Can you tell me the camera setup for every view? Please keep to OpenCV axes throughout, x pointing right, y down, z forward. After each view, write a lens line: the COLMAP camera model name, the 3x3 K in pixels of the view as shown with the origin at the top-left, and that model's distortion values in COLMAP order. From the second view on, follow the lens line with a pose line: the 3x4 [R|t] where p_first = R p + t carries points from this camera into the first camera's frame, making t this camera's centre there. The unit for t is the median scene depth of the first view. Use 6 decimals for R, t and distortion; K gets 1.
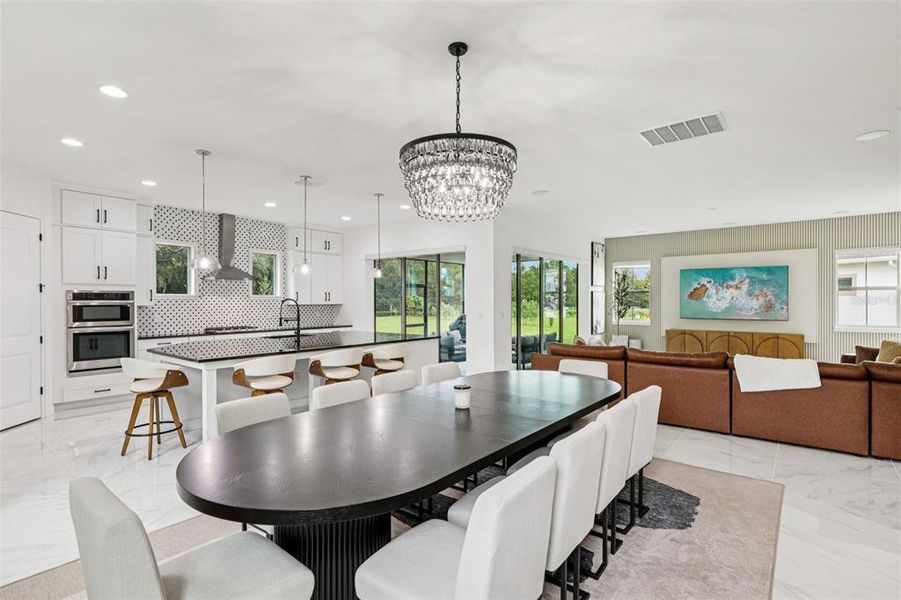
lens RADIAL K [[437.1, 0, 441.9], [0, 437.1, 302.6], [0, 0, 1]] dist [-0.000723, -0.000190]
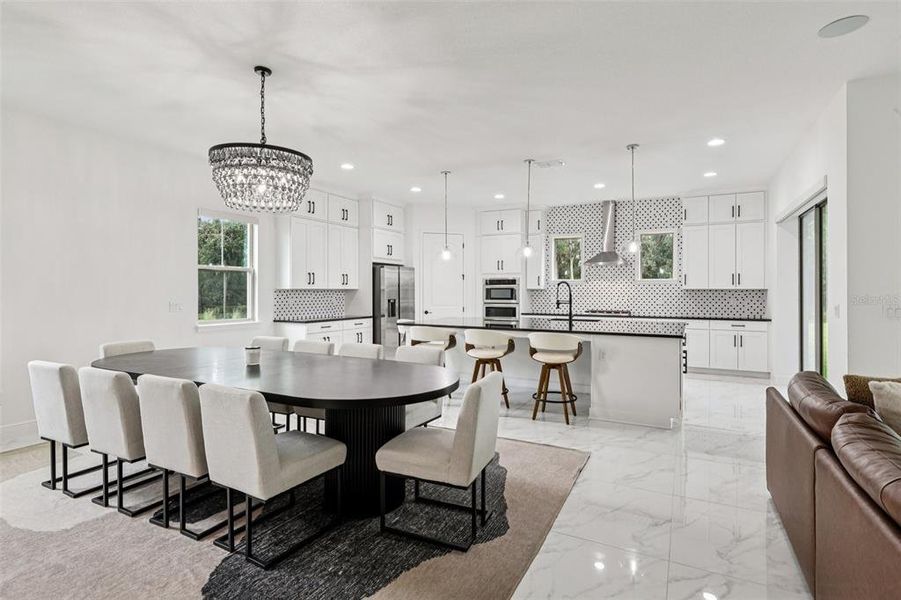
lens RADIAL K [[432.5, 0, 454.1], [0, 432.5, 289.6], [0, 0, 1]] dist [-0.066460, -0.000320]
pose [[0.206465, 0.010688, -0.978396, 0.541051], [-0.000917, 0.999942, 0.010730, -0.004687], [0.978454, -0.001318, 0.206463, 0.553120]]
